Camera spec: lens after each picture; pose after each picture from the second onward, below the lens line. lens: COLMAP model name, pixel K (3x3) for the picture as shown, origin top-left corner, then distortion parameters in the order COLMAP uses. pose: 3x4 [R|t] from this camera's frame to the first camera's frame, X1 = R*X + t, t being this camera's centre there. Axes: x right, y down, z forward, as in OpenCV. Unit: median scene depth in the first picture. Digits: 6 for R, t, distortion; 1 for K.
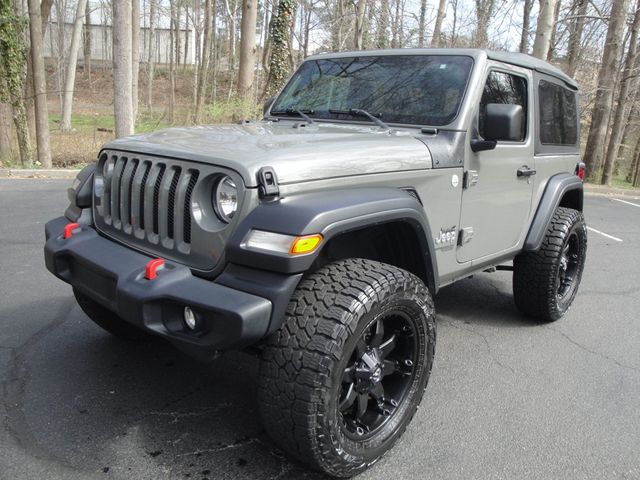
lens RADIAL K [[520.2, 0, 323.7], [0, 520.2, 237.8], [0, 0, 1]] dist [-0.168613, 0.137878]
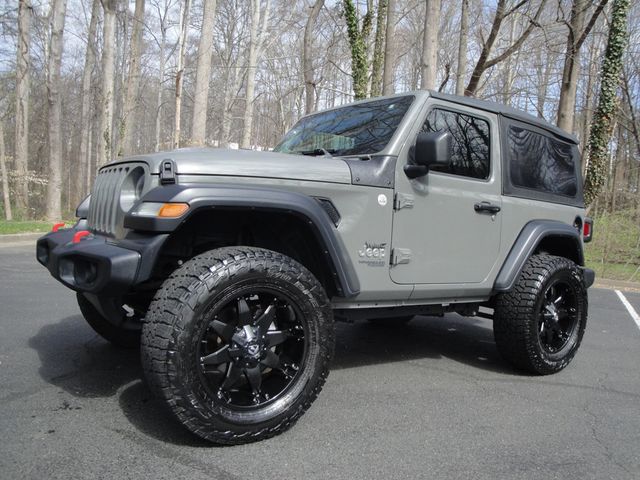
lens RADIAL K [[520.2, 0, 322.9], [0, 520.2, 235.7], [0, 0, 1]] dist [-0.168613, 0.137878]
pose [[0.974746, 0.024708, -0.221943, 0.398865], [-0.070333, 0.977248, -0.200099, 0.197929], [0.211950, 0.210656, 0.954307, -0.046428]]
